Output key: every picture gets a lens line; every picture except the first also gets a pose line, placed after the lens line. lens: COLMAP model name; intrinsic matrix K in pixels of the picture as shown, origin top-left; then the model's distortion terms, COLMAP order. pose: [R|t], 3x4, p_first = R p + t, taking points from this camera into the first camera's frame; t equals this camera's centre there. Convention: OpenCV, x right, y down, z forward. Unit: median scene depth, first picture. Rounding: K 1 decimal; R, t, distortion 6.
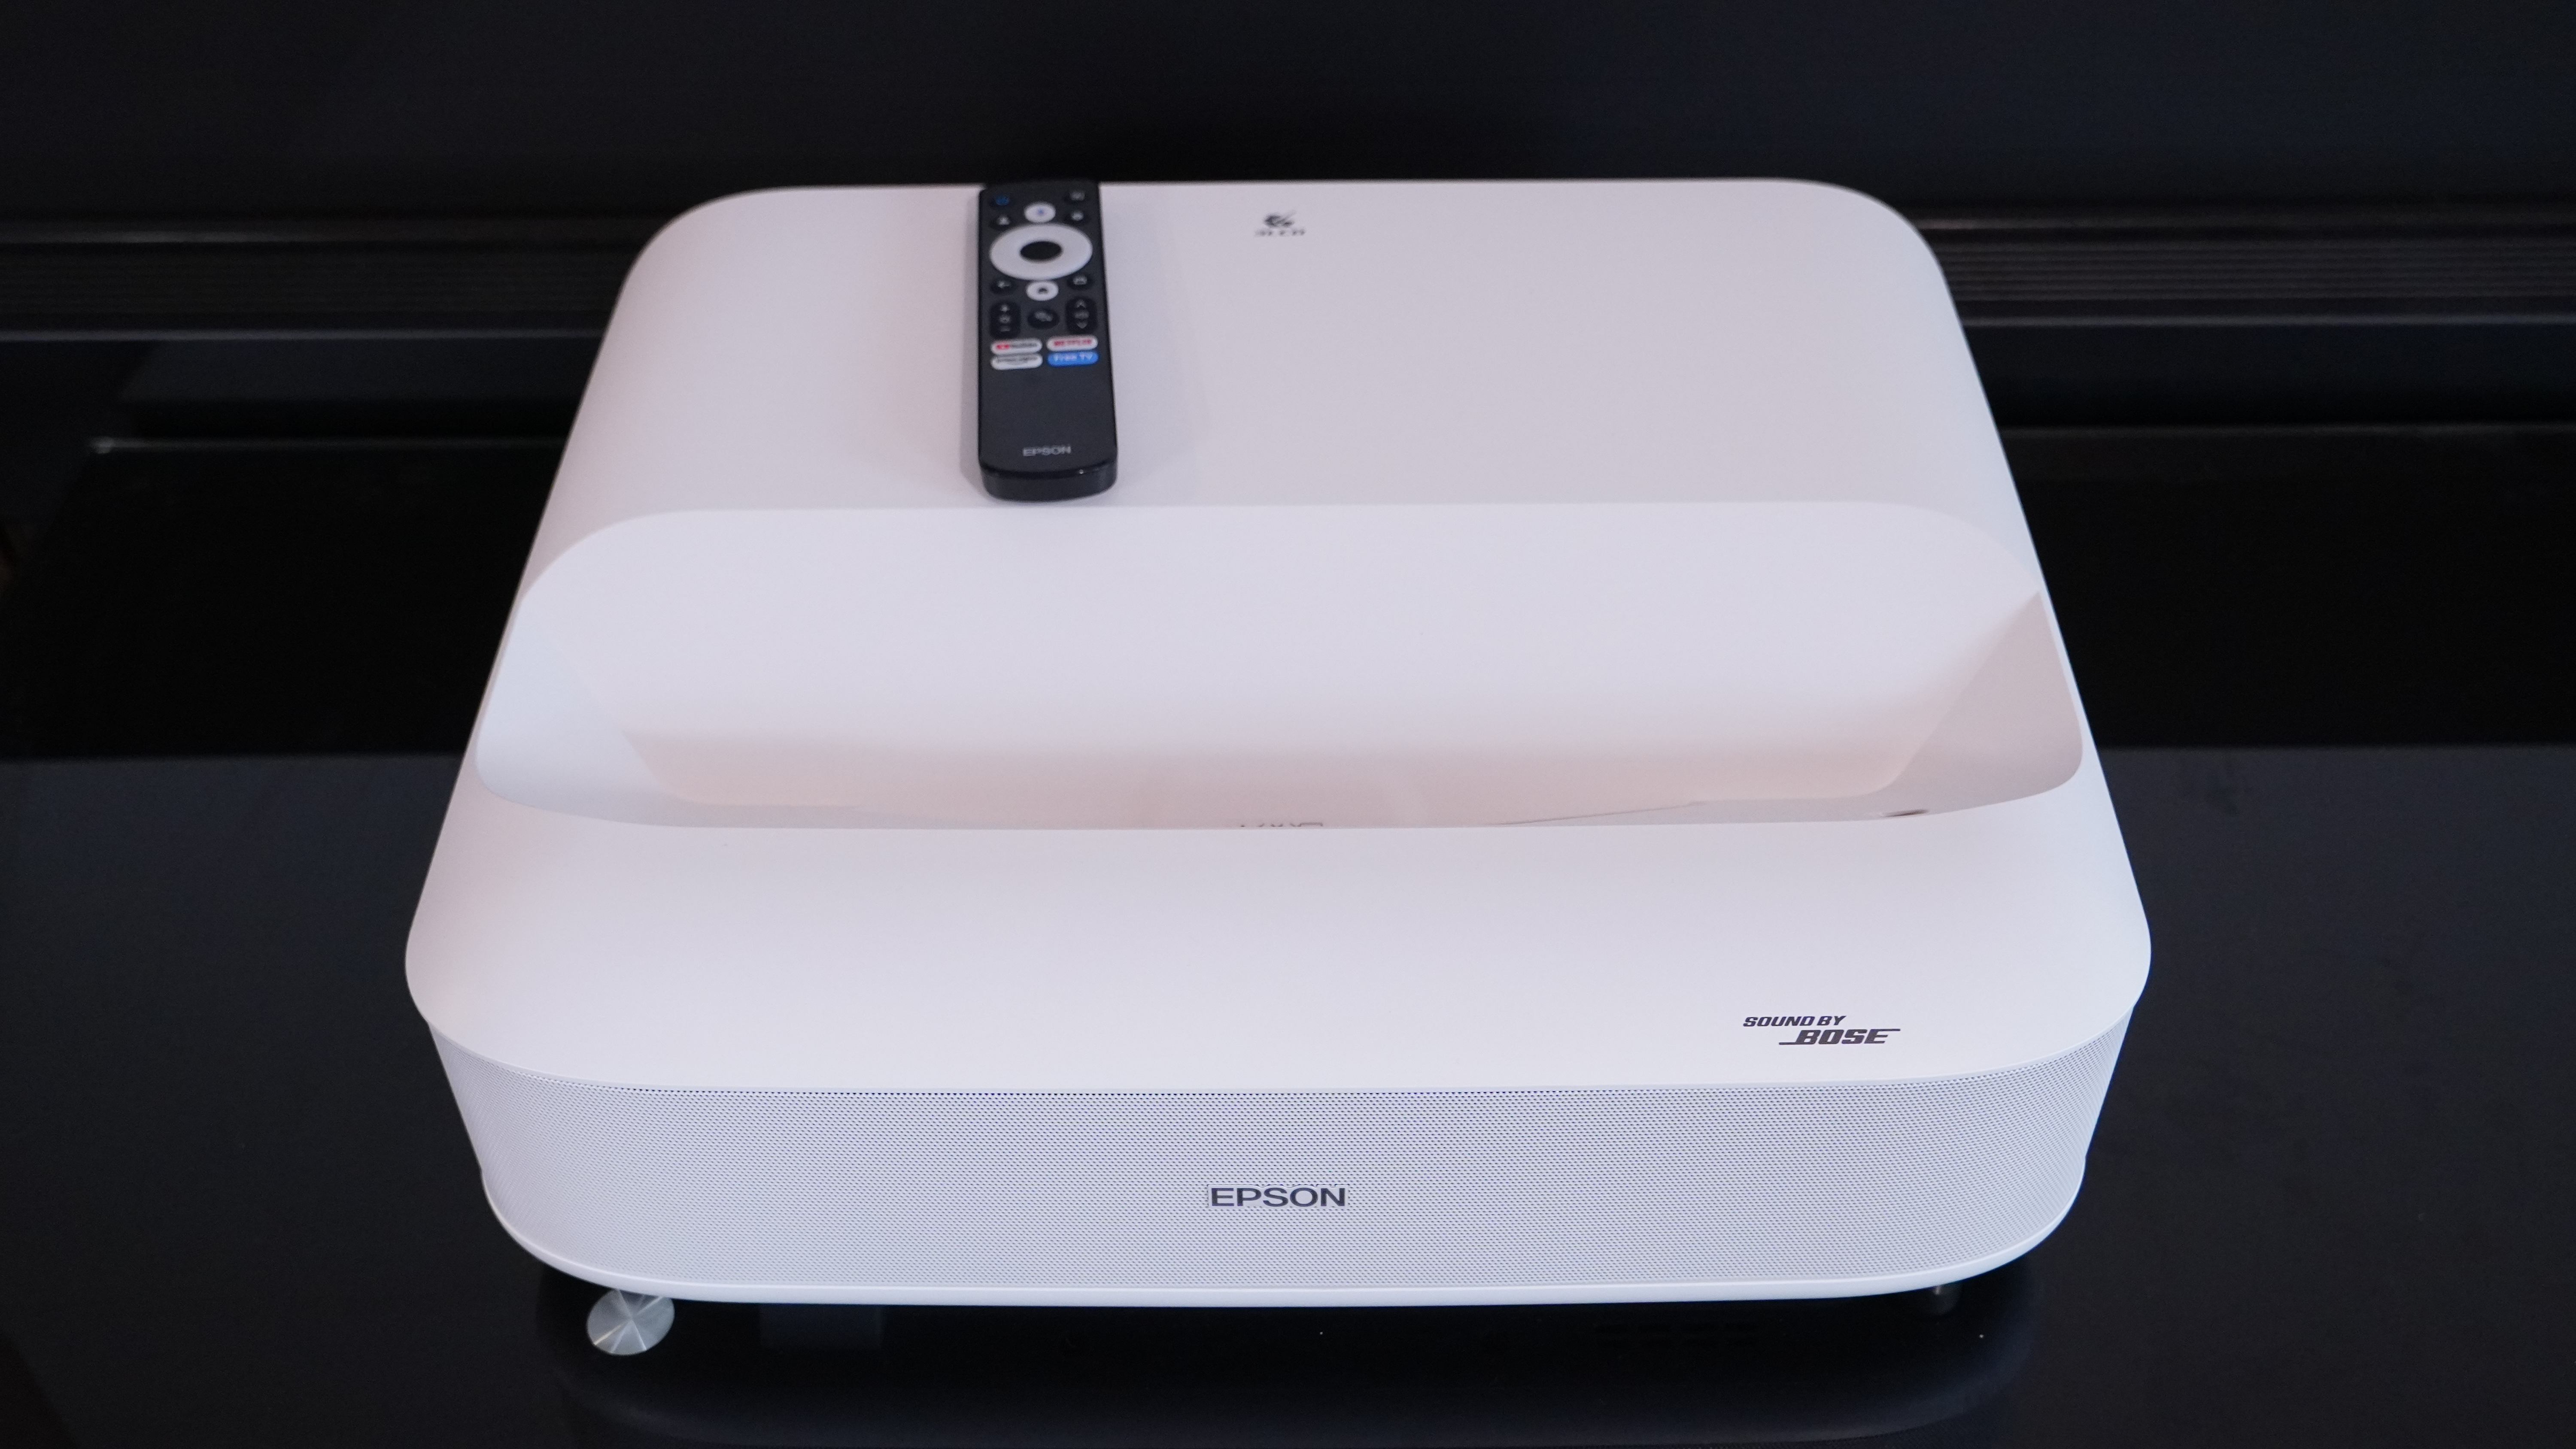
lens RADIAL K [[2622.0, 0, 1288.0], [0, 2622.0, 724.5], [0, 0, 1]] dist [-0.009399, 0.100585]
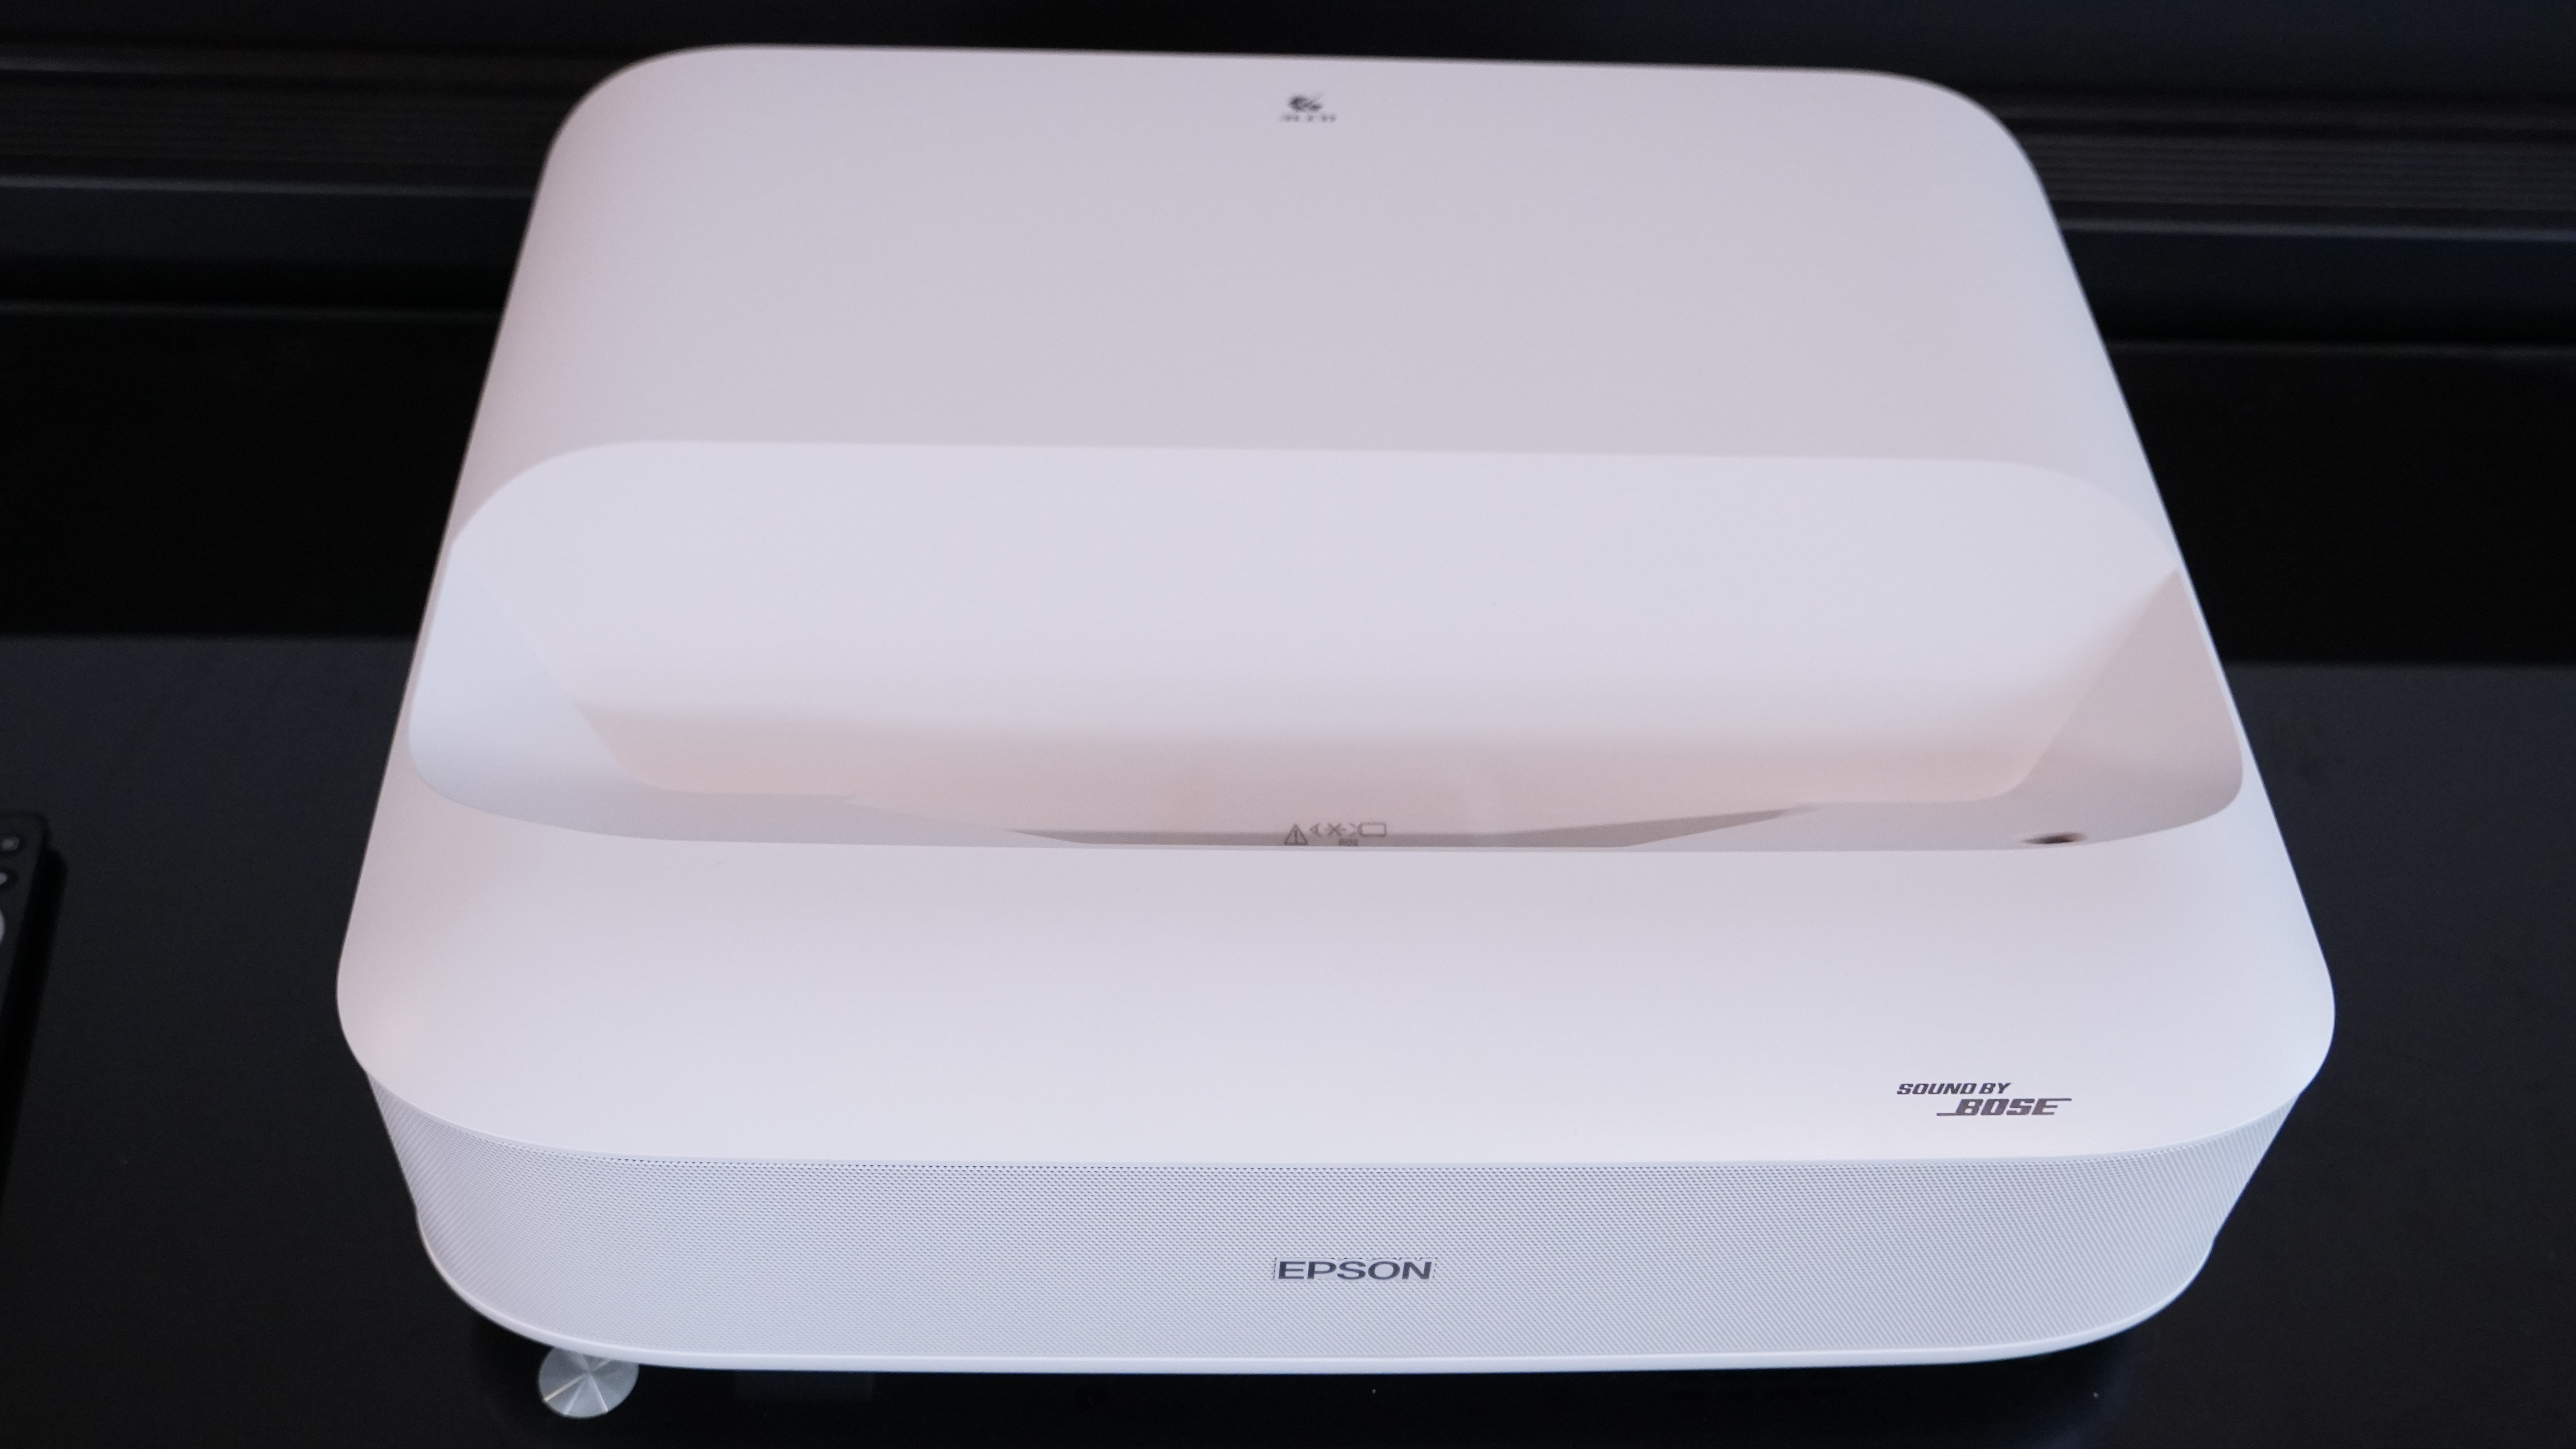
lens RADIAL K [[2622.0, 0, 1288.0], [0, 2622.0, 724.5], [0, 0, 1]] dist [-0.009399, 0.100585]
pose [[0.997613, 0.014316, 0.067559, -0.083830], [-0.019656, 0.996676, 0.079057, -0.067895], [-0.066203, -0.080196, 0.994578, 0.134364]]
